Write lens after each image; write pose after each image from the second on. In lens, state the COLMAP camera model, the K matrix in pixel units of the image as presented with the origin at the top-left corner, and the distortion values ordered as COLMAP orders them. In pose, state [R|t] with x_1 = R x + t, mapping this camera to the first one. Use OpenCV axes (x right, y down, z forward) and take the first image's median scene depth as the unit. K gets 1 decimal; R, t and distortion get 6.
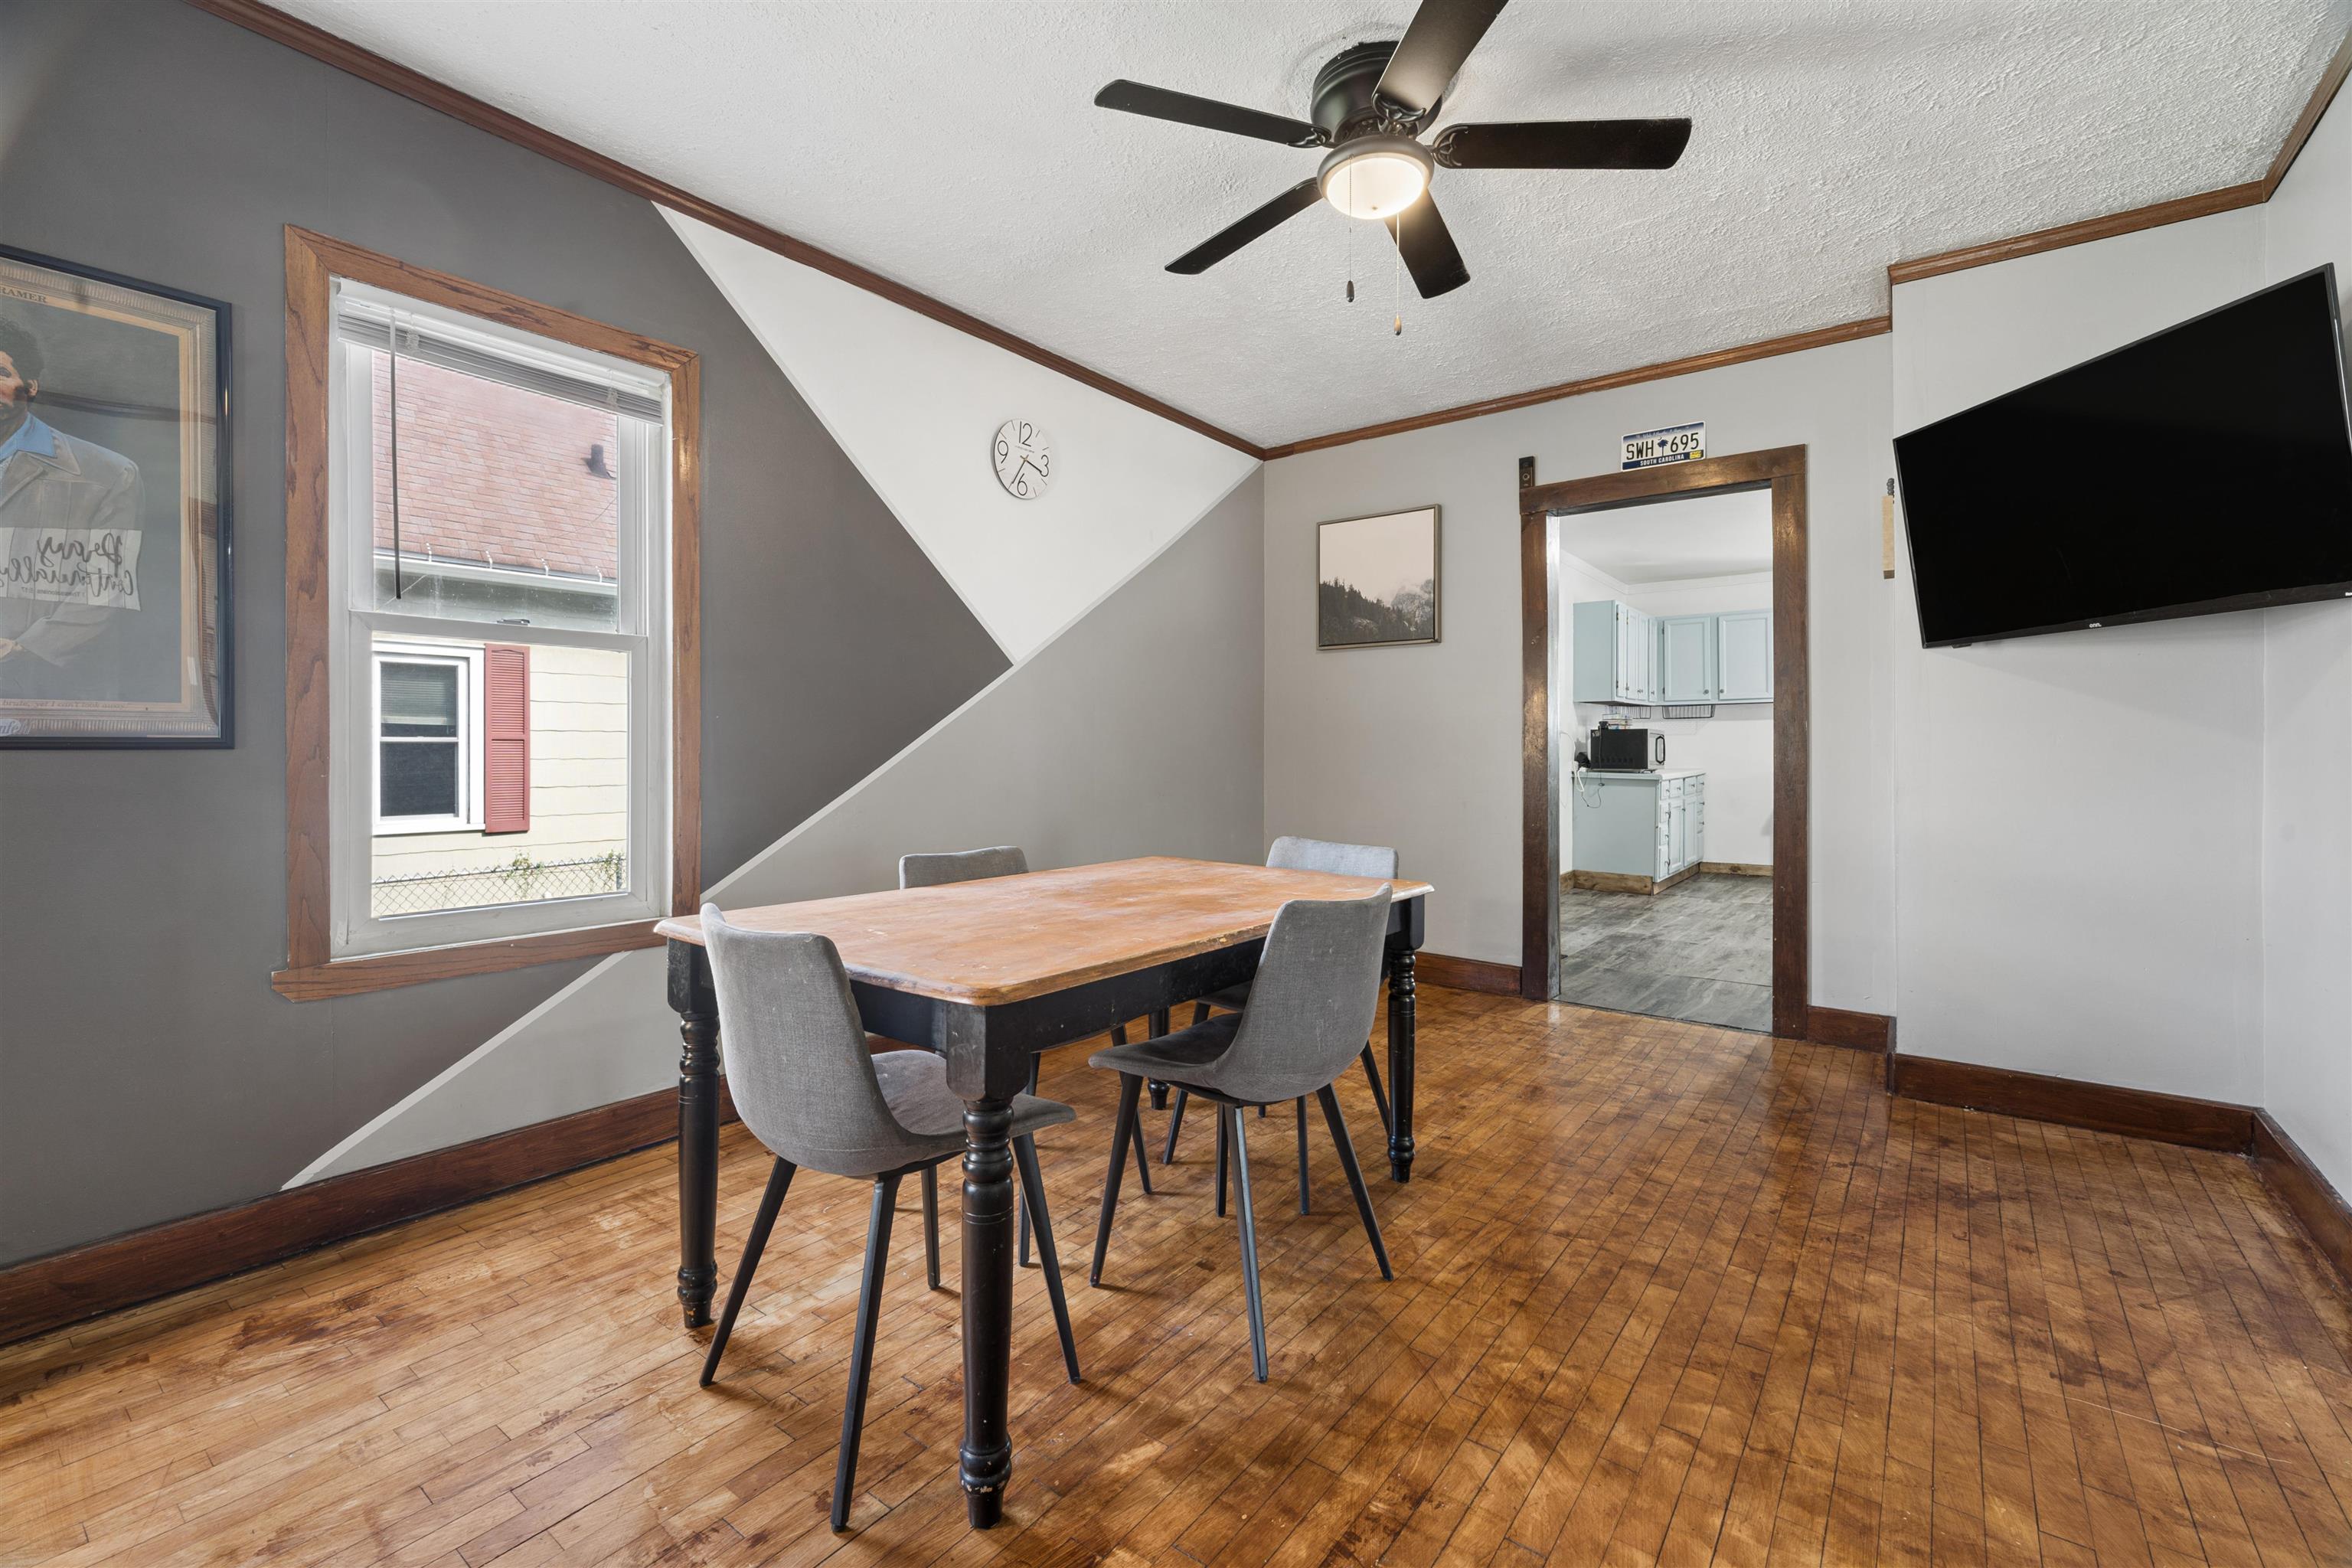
lens RADIAL K [[995.7, 0, 1179.0], [0, 995.7, 763.8], [0, 0, 1]] dist [0.012428, -0.004190]
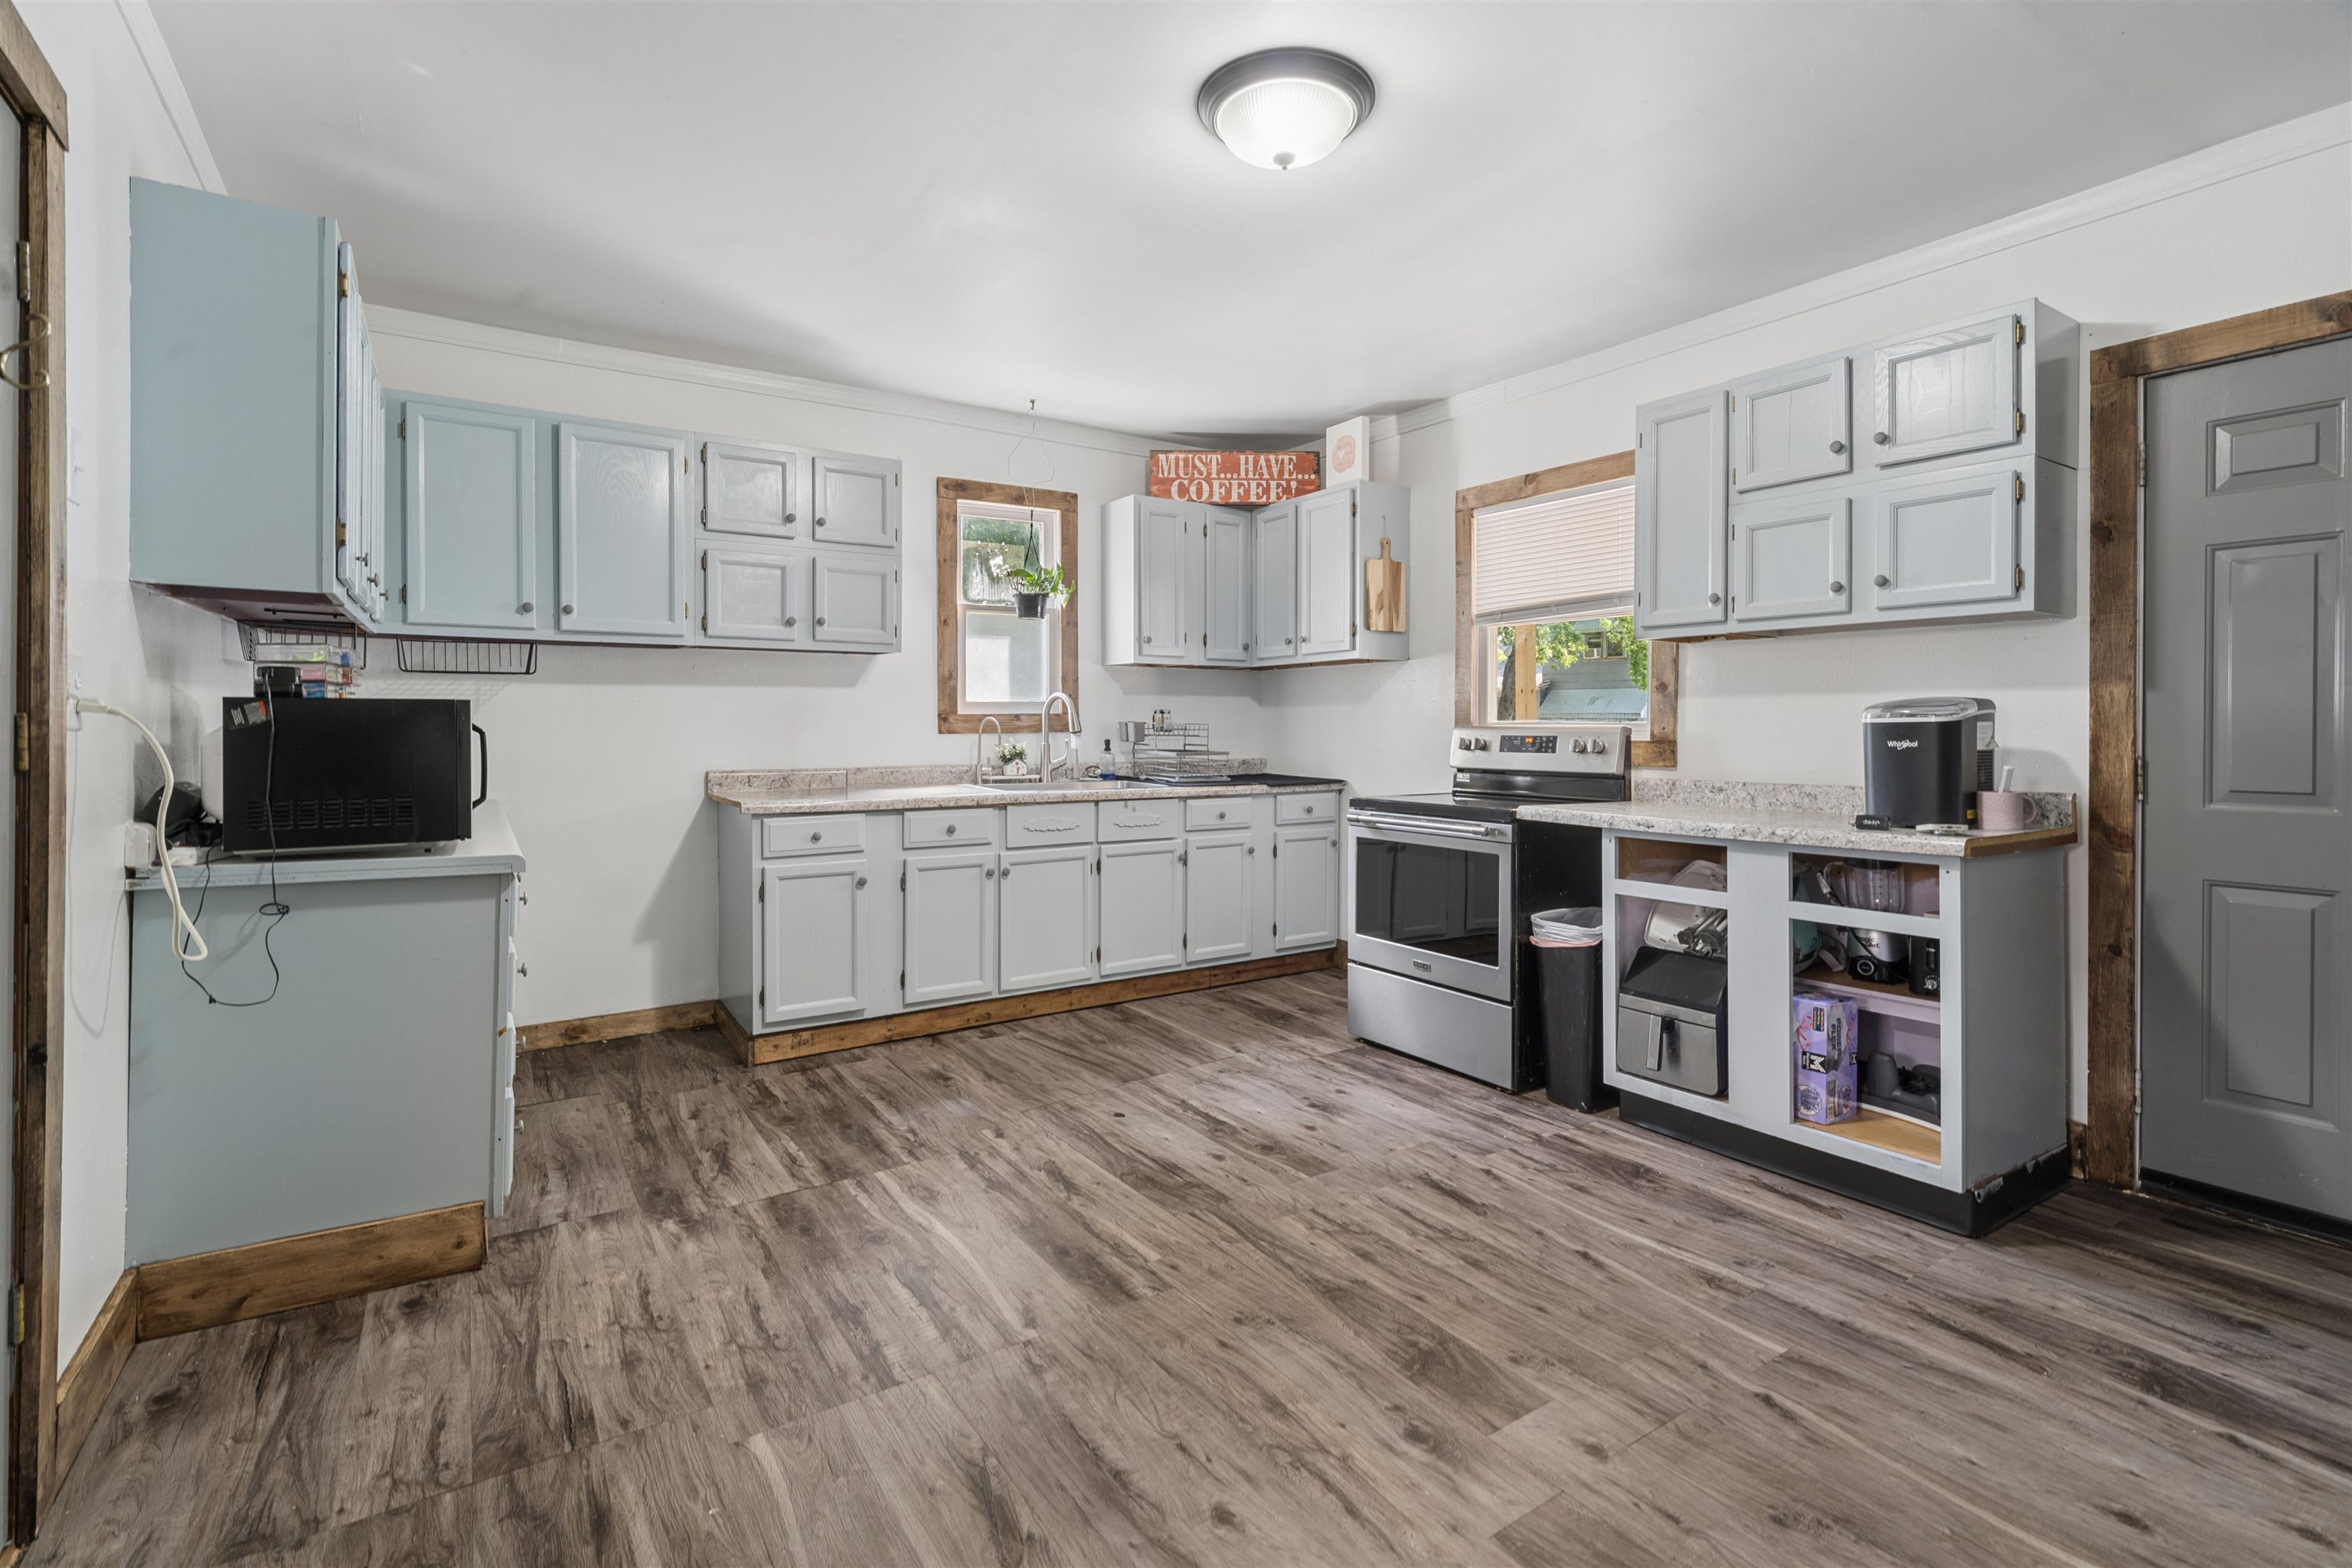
lens RADIAL K [[1073.7, 0, 1203.6], [0, 1073.7, 733.2], [0, 0, 1]] dist [0.011160, -0.001357]
pose [[0.314229, -0.003199, 0.949342, 0.742226], [0.008715, 0.999962, 0.000485, -0.075196], [-0.949307, 0.008122, 0.314245, 2.183550]]
